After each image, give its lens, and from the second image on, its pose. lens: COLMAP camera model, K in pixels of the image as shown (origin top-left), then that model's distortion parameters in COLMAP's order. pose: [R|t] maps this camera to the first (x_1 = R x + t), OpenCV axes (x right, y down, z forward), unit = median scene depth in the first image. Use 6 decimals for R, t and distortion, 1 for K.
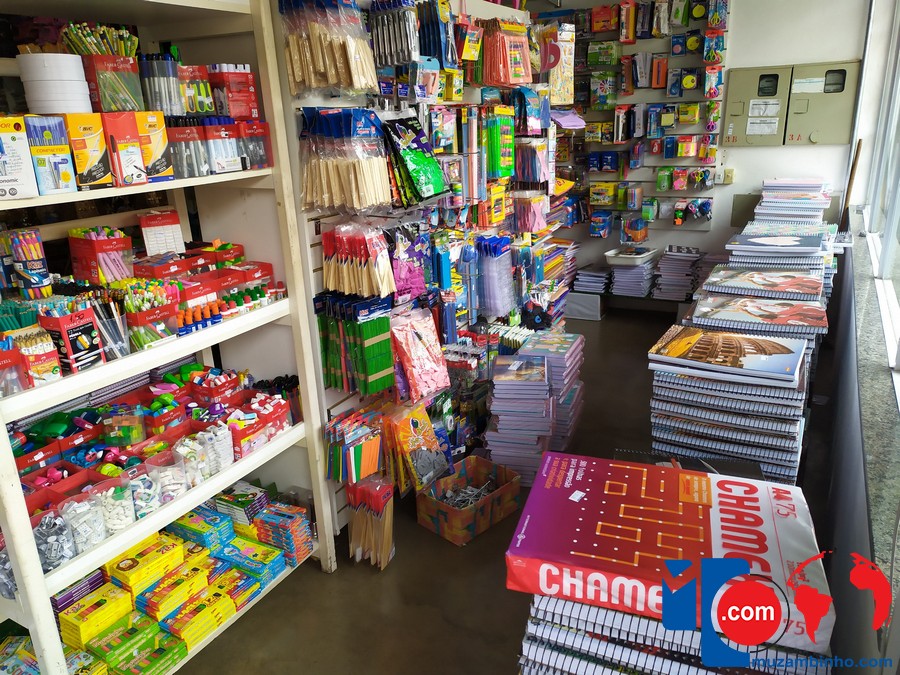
lens RADIAL K [[681.5, 0, 451.6], [0, 681.5, 337.8], [0, 0, 1]] dist [0.044103, -0.046572]
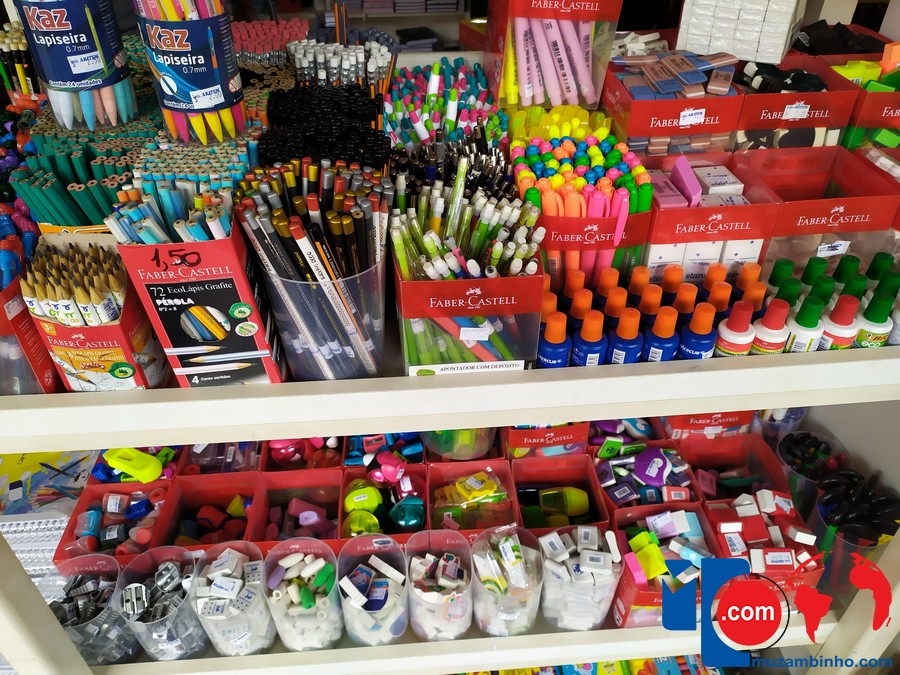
lens RADIAL K [[681.5, 0, 454.6], [0, 681.5, 338.5], [0, 0, 1]] dist [0.044103, -0.046572]
pose [[0.549845, 0.553901, -0.625191, -0.234878], [-0.277034, 0.827060, 0.489104, -0.163842], [0.787986, -0.095732, 0.608205, 0.805882]]
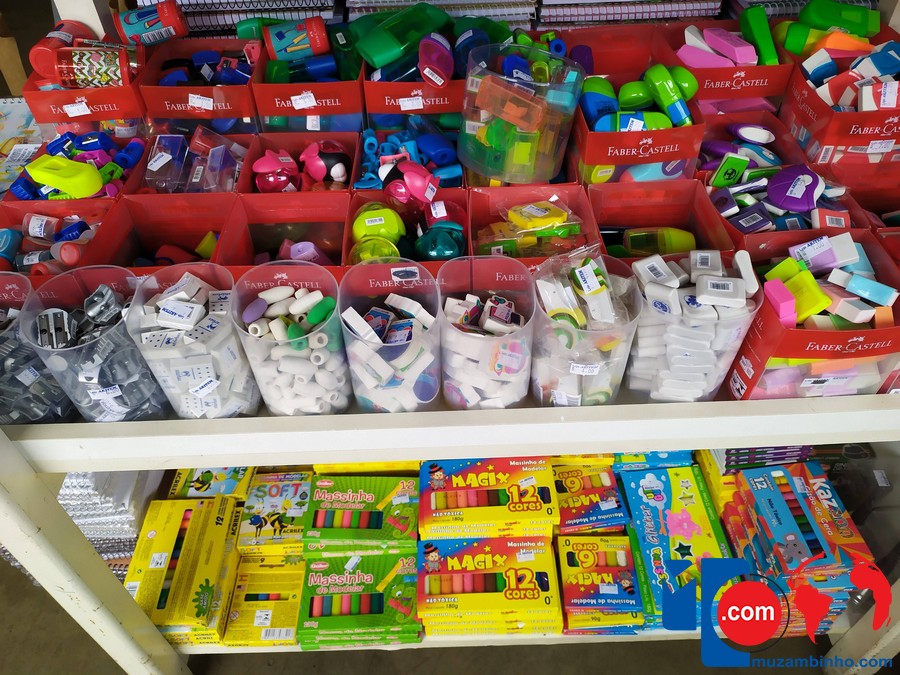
lens RADIAL K [[681.5, 0, 453.3], [0, 681.5, 337.3], [0, 0, 1]] dist [0.044103, -0.046572]
pose [[0.512900, 0.632519, -0.580390, -0.256200], [-0.267550, 0.760200, 0.592041, 0.021588], [0.815690, -0.148374, 0.559137, 0.871047]]
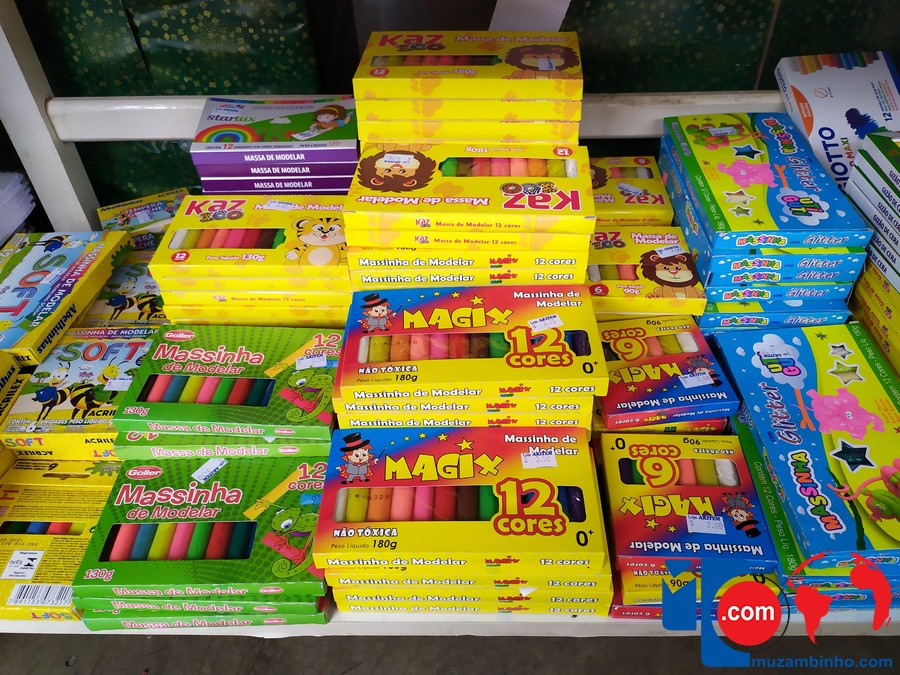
lens RADIAL K [[681.5, 0, 458.7], [0, 681.5, 343.9], [0, 0, 1]] dist [0.044103, -0.046572]
pose [[0.483814, 0.615933, -0.621732, -0.302777], [-0.274775, 0.781395, 0.560285, 0.267764], [0.830917, -0.100237, 0.547293, 1.016384]]
